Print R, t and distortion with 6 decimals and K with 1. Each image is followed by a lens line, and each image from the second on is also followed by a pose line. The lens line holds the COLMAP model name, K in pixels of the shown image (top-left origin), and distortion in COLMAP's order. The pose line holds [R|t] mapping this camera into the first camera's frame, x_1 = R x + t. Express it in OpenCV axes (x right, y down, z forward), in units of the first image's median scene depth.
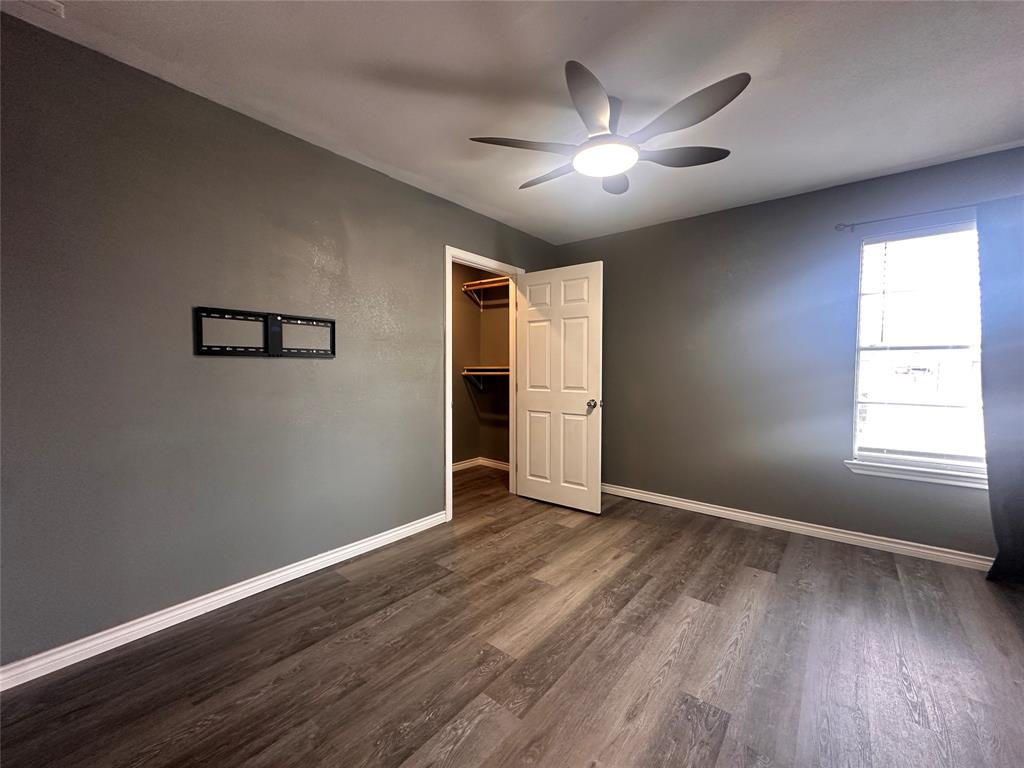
lens RADIAL K [[411.8, 0, 512.0], [0, 411.8, 384.0], [0, 0, 1]] dist [0.000050, -0.000001]
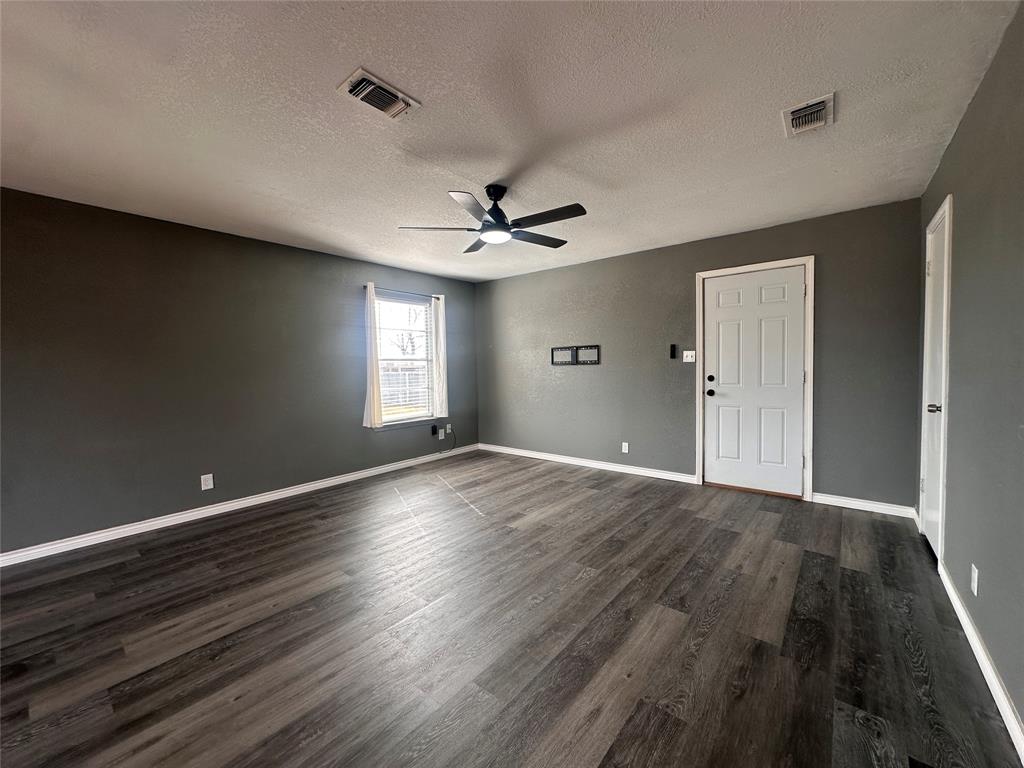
lens RADIAL K [[411.8, 0, 512.0], [0, 411.8, 384.0], [0, 0, 1]] dist [0.000050, -0.000001]
pose [[-0.008192, 0.032399, -0.999441, 1.854797], [-0.022874, 0.999207, 0.032579, -0.024918], [0.999705, 0.023128, -0.007444, 0.685797]]
